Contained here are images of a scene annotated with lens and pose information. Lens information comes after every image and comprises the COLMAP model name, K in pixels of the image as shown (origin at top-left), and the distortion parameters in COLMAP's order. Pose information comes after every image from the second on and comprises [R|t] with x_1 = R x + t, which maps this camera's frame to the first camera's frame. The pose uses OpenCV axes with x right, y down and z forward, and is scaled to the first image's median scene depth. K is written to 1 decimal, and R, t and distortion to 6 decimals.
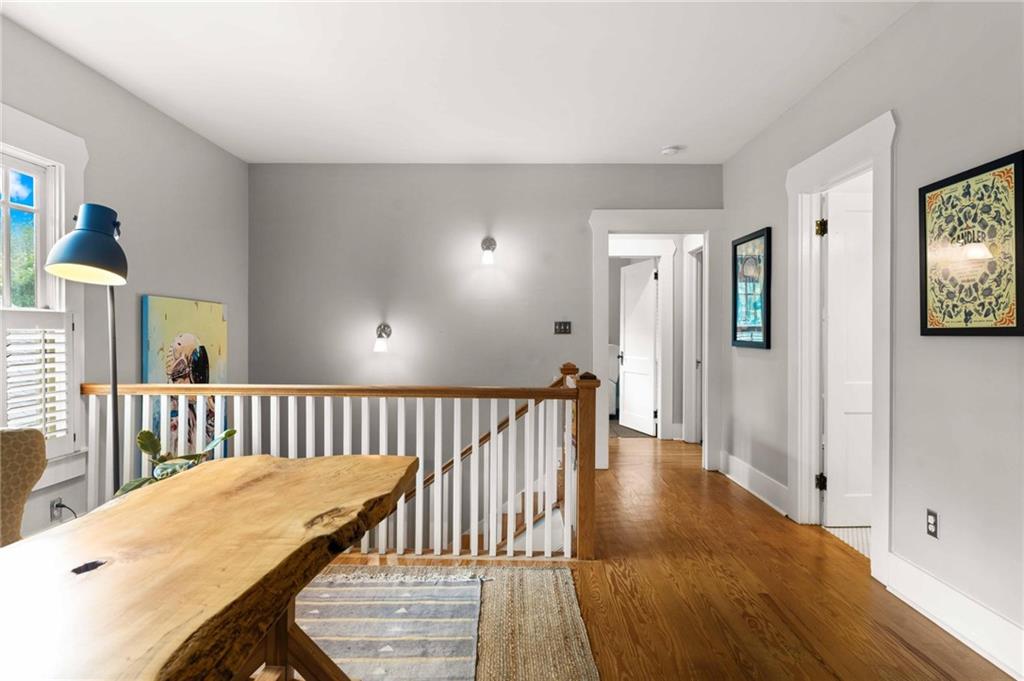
lens RADIAL K [[565.4, 0, 512.5], [0, 565.4, 336.5], [0, 0, 1]] dist [-0.002049, -0.000355]
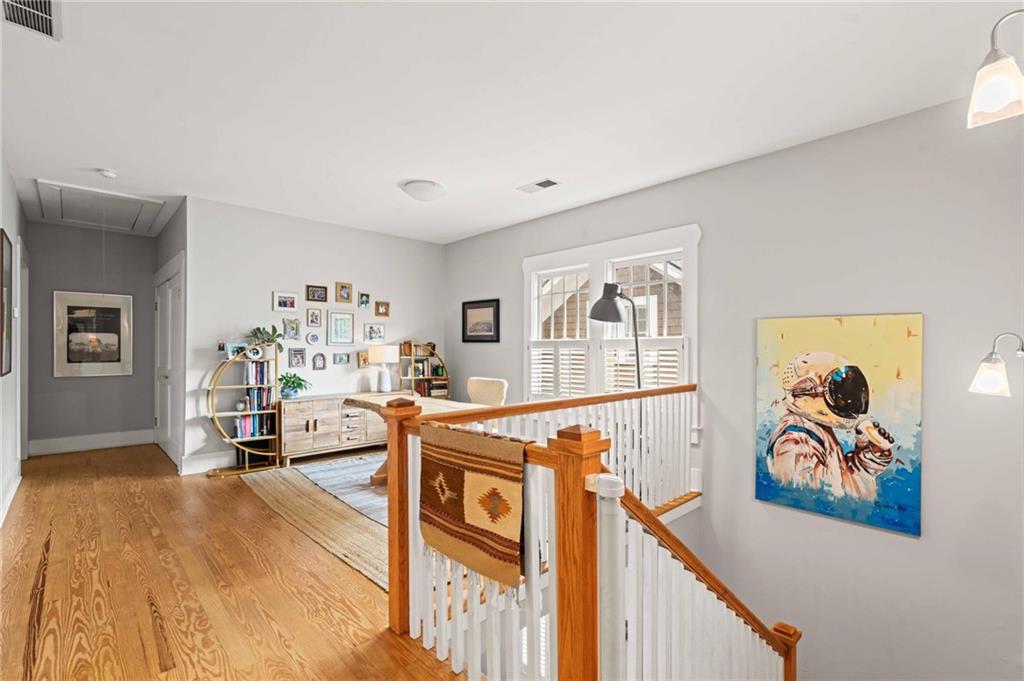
lens RADIAL K [[470.6, 0, 511.7], [0, 470.6, 345.6], [0, 0, 1]] dist [0.003421, -0.000182]
pose [[-0.727999, -0.006690, -0.685546, 0.385148], [-0.007267, 0.999972, -0.002041, -0.010982], [0.685540, 0.003496, -0.728027, 1.279609]]
